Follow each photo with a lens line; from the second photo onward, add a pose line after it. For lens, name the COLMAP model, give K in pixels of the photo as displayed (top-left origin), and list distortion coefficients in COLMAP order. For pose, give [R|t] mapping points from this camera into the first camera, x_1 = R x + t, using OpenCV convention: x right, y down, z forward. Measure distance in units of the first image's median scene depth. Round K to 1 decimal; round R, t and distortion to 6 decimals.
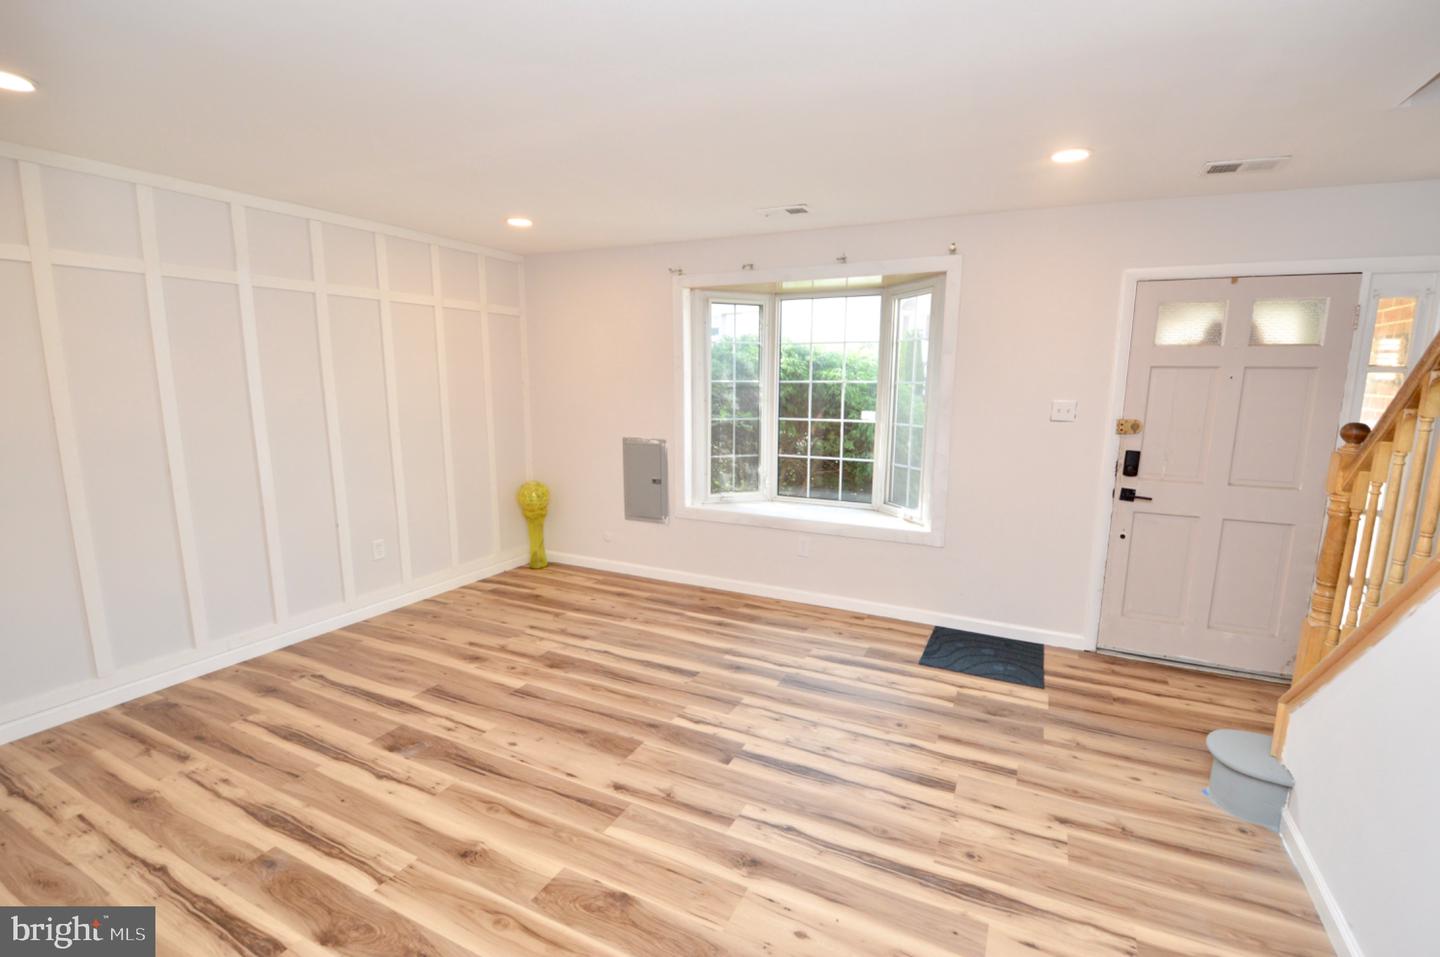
lens RADIAL K [[666.8, 0, 720.0], [0, 666.8, 478.5], [0, 0, 1]] dist [0.027791, -0.036815]
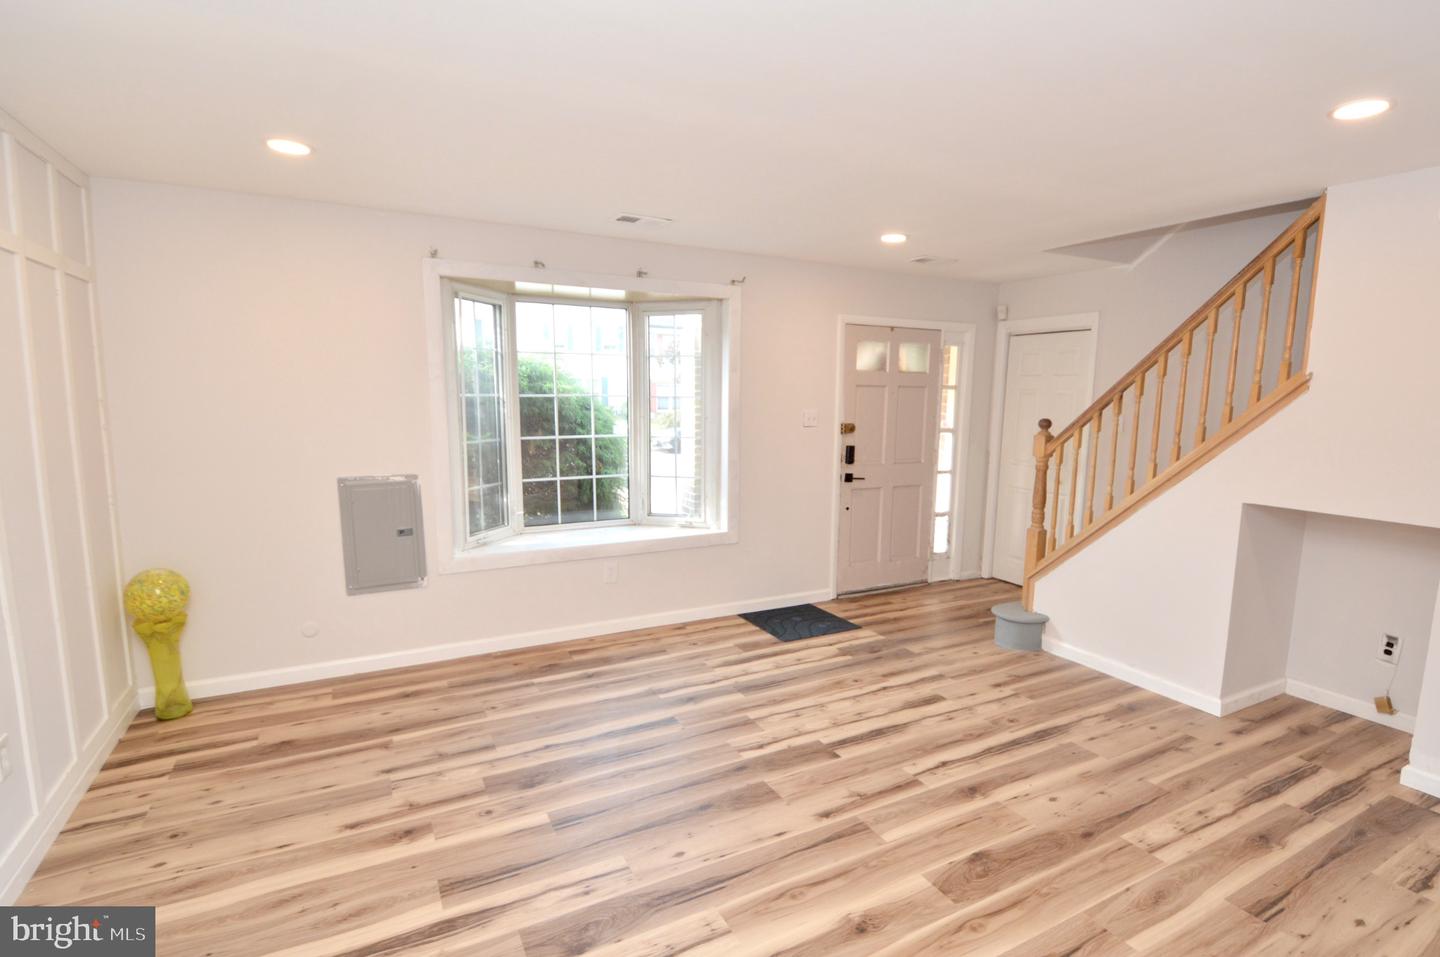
lens RADIAL K [[728.3, 0, 750.4], [0, 728.3, 476.8], [0, 0, 1]] dist [0.016271, -0.019706]
pose [[0.560776, -0.097997, 0.822148, -0.696068], [0.116595, 0.992423, 0.038766, -0.055883], [-0.819717, 0.074119, 0.567952, 0.298858]]
